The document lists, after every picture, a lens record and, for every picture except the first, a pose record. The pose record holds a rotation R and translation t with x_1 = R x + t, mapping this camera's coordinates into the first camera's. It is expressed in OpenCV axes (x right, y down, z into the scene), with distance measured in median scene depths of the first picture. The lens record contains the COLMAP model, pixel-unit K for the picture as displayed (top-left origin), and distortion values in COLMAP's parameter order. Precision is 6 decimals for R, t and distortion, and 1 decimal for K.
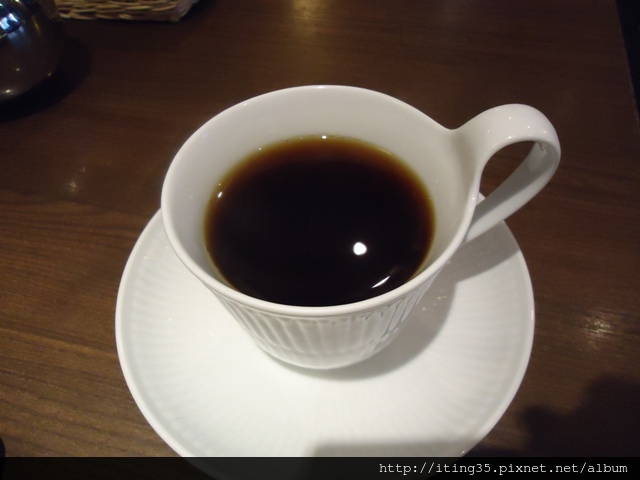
lens RADIAL K [[458.0, 0, 320.0], [0, 458.0, 240.0], [0, 0, 1]] dist [-0.000625, 0.002858]
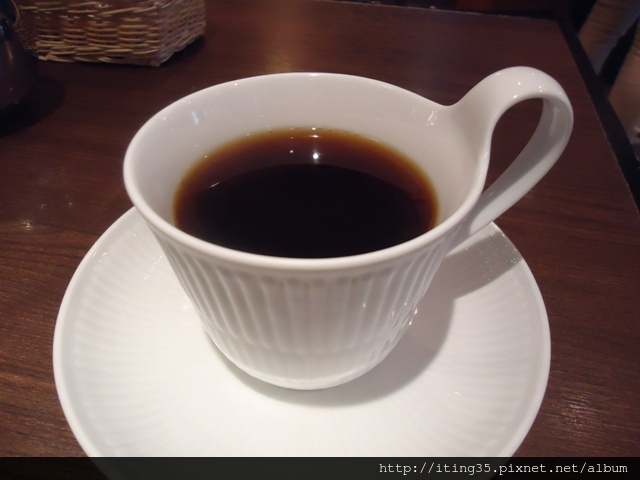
lens RADIAL K [[458.0, 0, 320.0], [0, 458.0, 240.0], [0, 0, 1]] dist [-0.000625, 0.002858]
pose [[0.997940, 0.017464, 0.061732, -0.021129], [-0.005831, 0.982943, -0.183816, 0.142214], [-0.063889, 0.183077, 0.981020, 0.113572]]
